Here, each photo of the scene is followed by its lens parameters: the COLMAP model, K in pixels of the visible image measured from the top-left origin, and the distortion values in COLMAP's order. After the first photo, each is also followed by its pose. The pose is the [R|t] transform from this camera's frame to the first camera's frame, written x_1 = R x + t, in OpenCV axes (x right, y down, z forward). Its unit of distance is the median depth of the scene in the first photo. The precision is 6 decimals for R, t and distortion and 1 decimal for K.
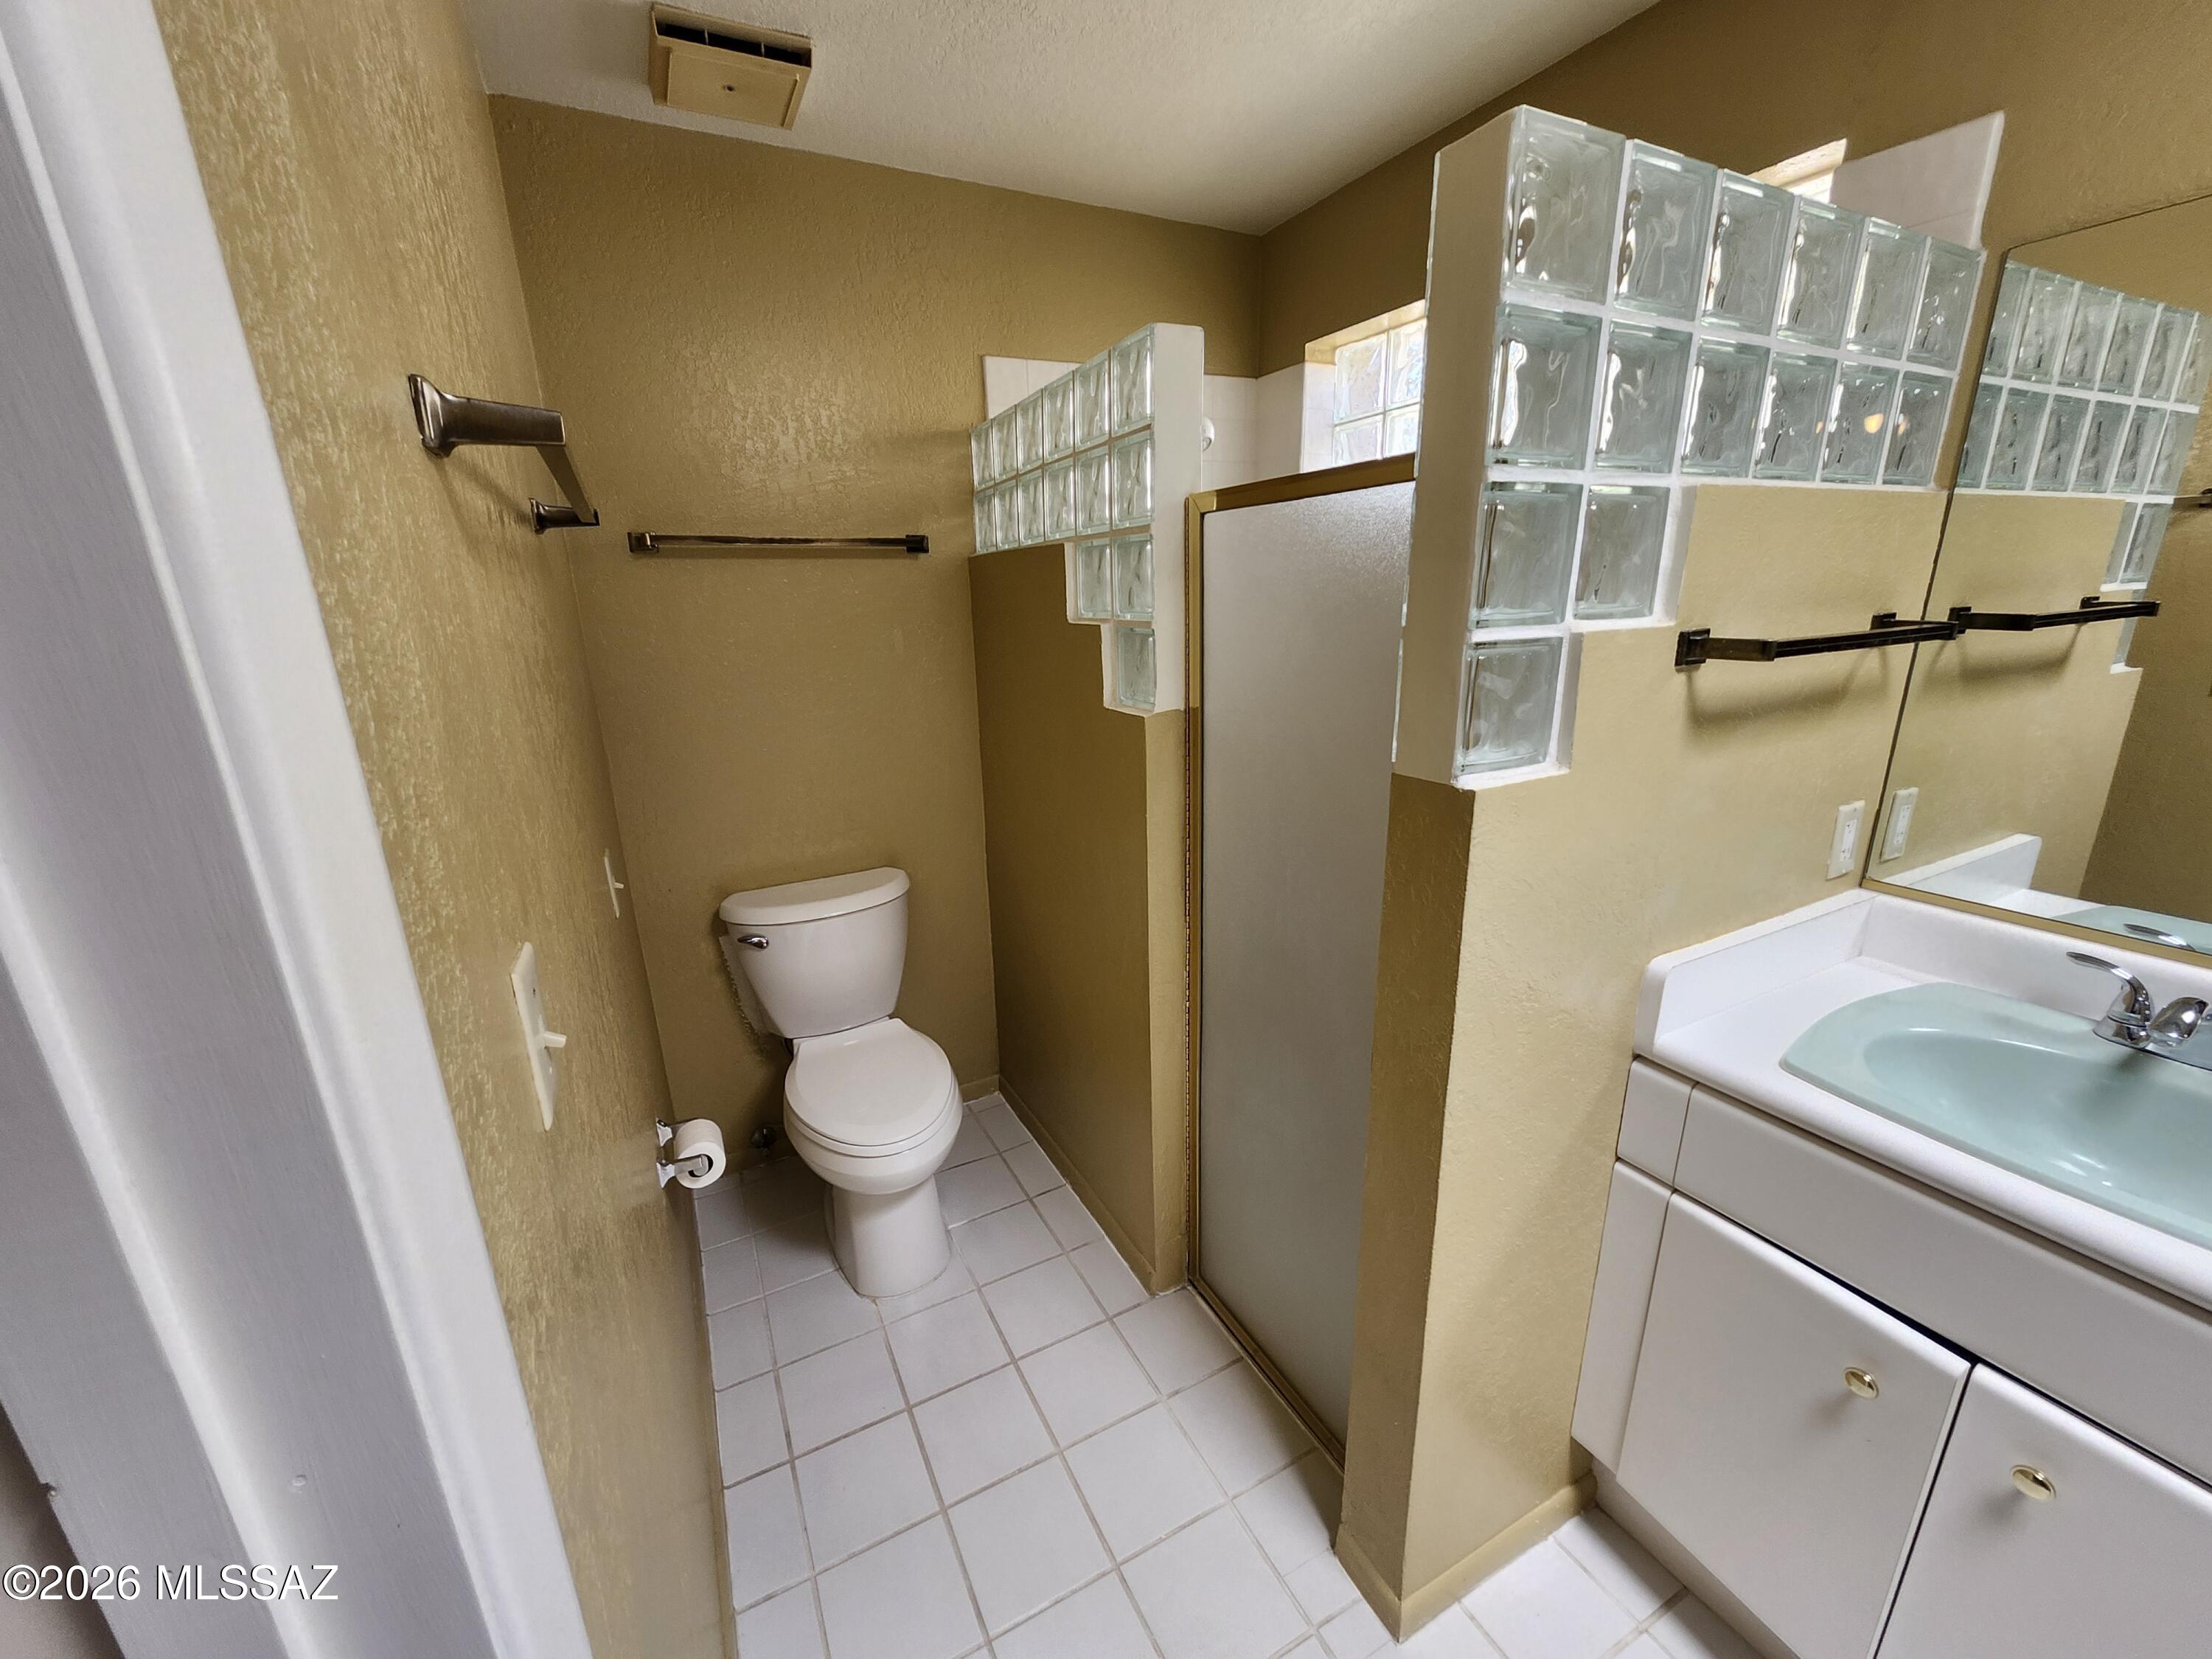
lens RADIAL K [[870.2, 0, 1106.0], [0, 870.2, 829.5], [0, 0, 1]] dist [0.003358, 0.000412]
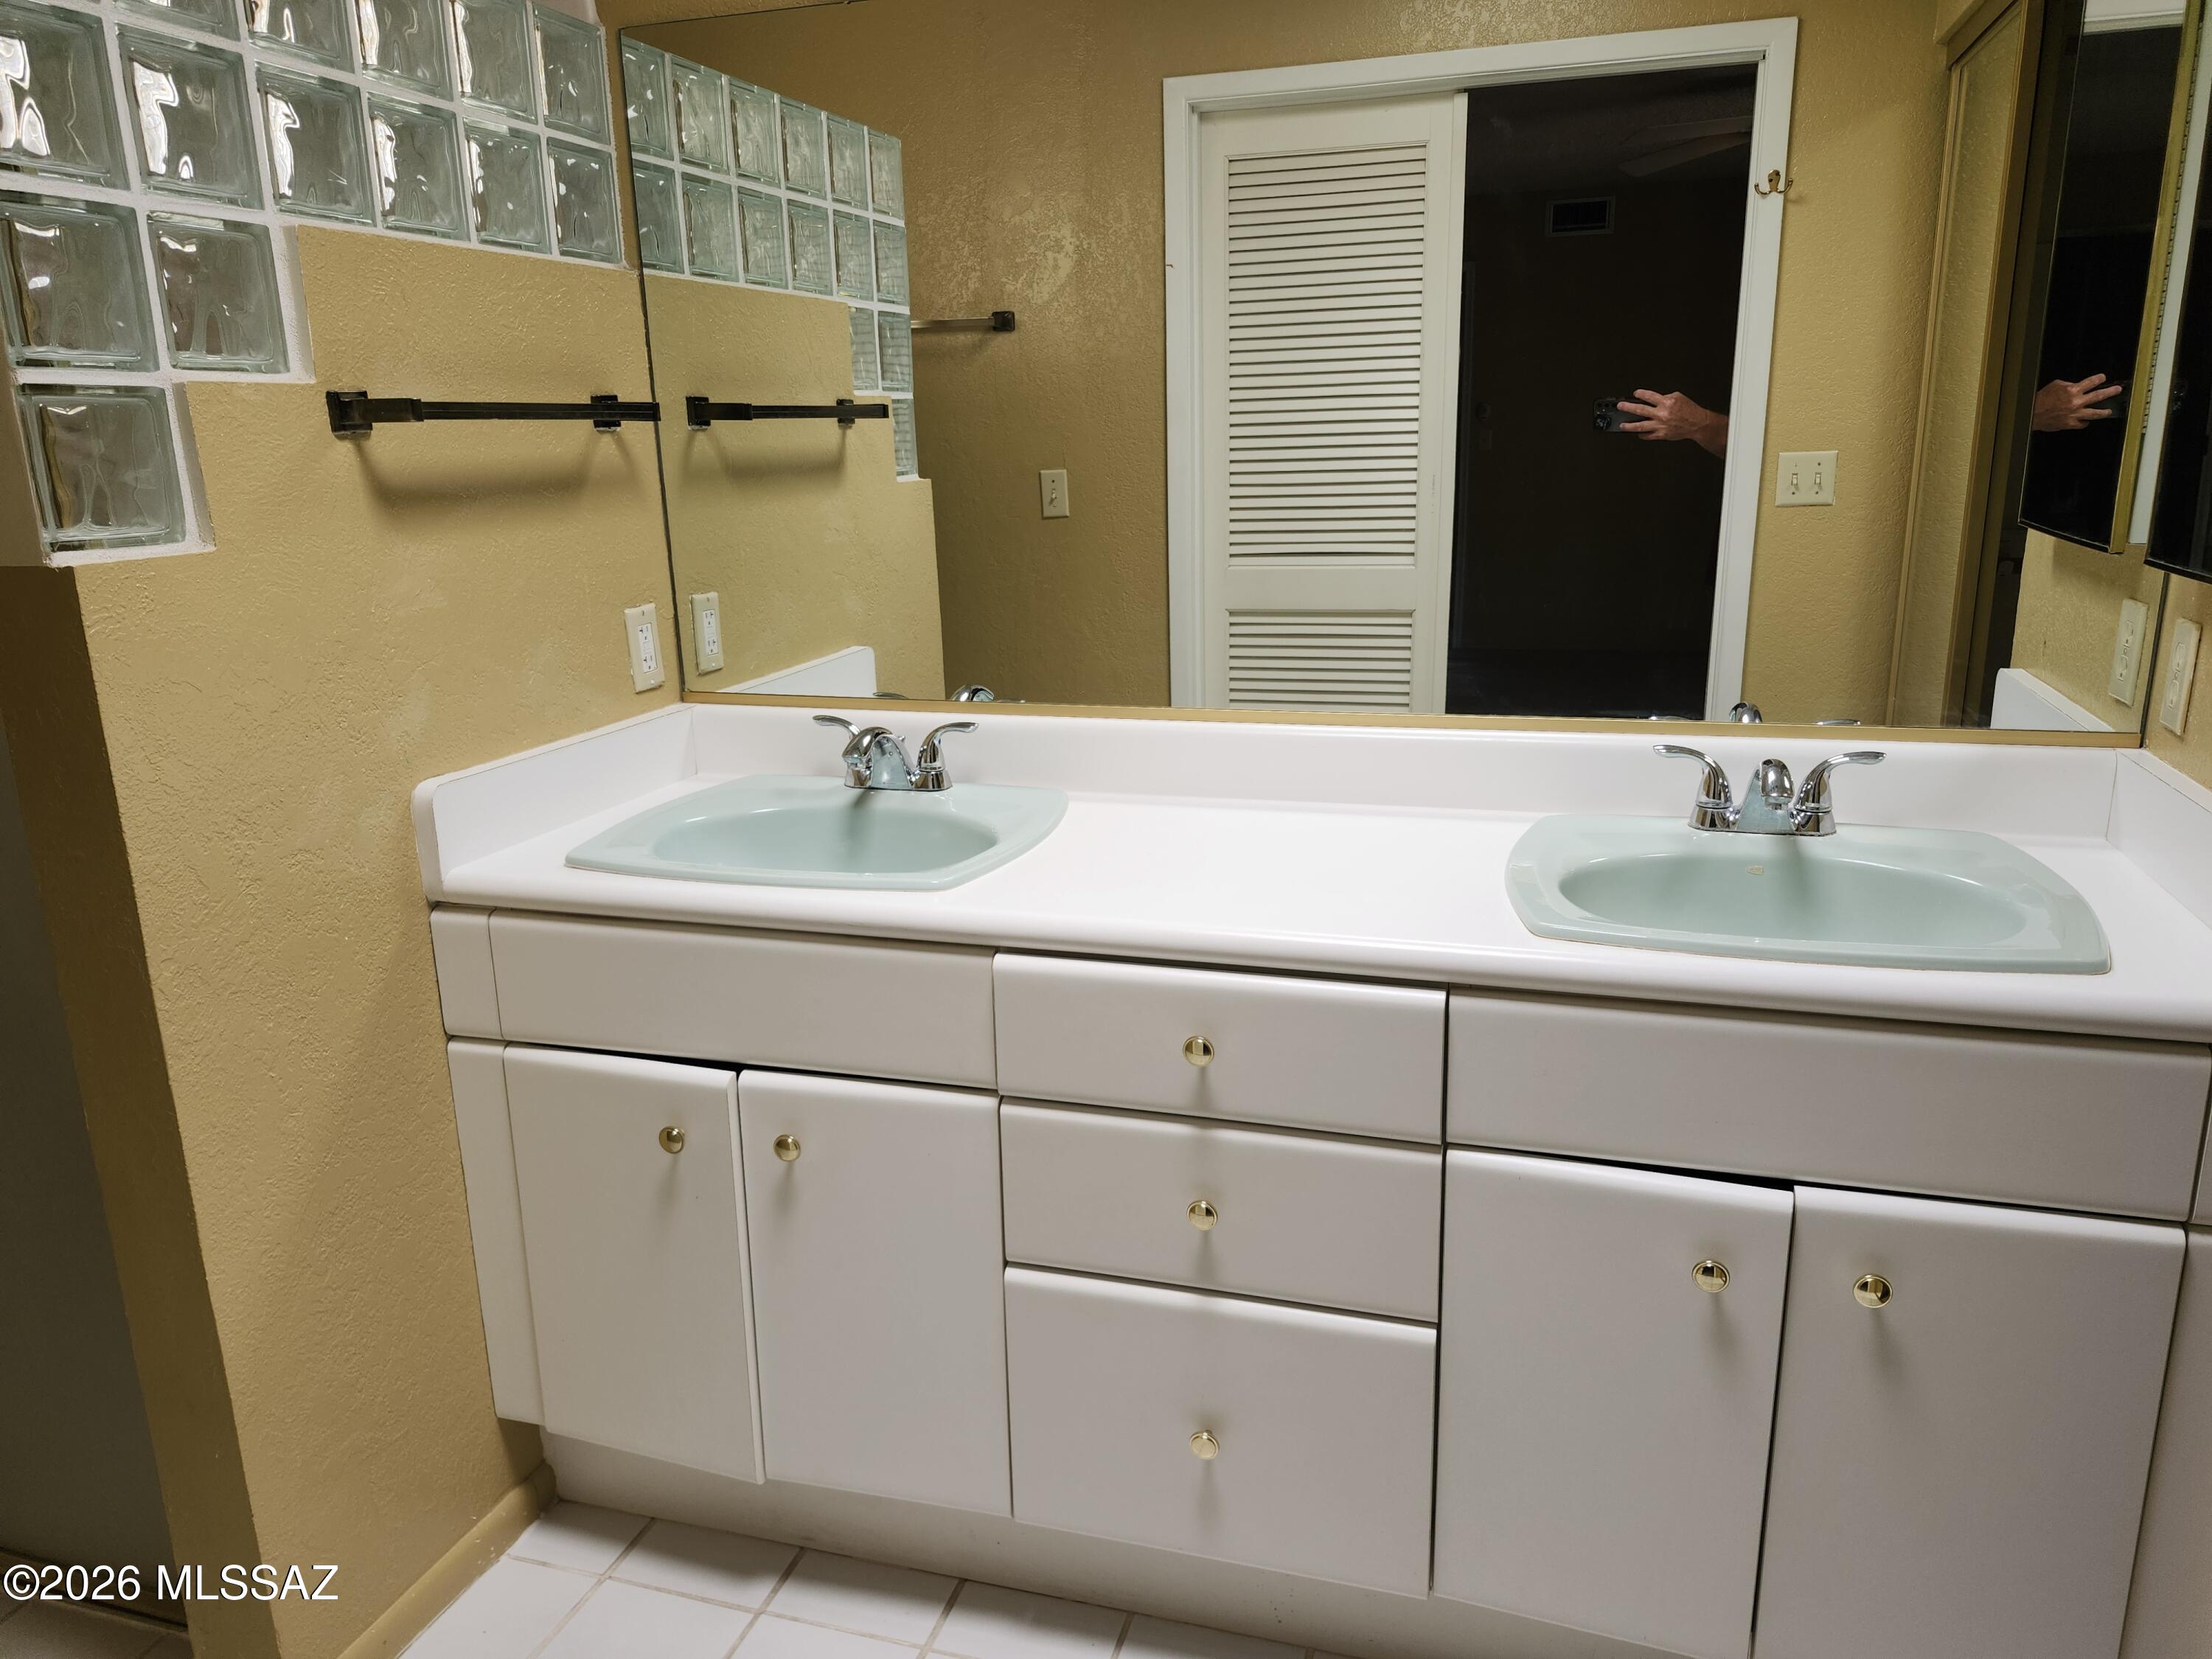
lens RADIAL K [[1550.4, 0, 1106.0], [0, 1550.4, 829.5], [0, 0, 1]] dist [0.016802, -0.002149]
pose [[0.707718, -0.170688, 0.685566, 0.052887], [0.198235, 0.979370, 0.039197, 0.282290], [-0.678114, 0.108163, 0.726954, -0.595362]]
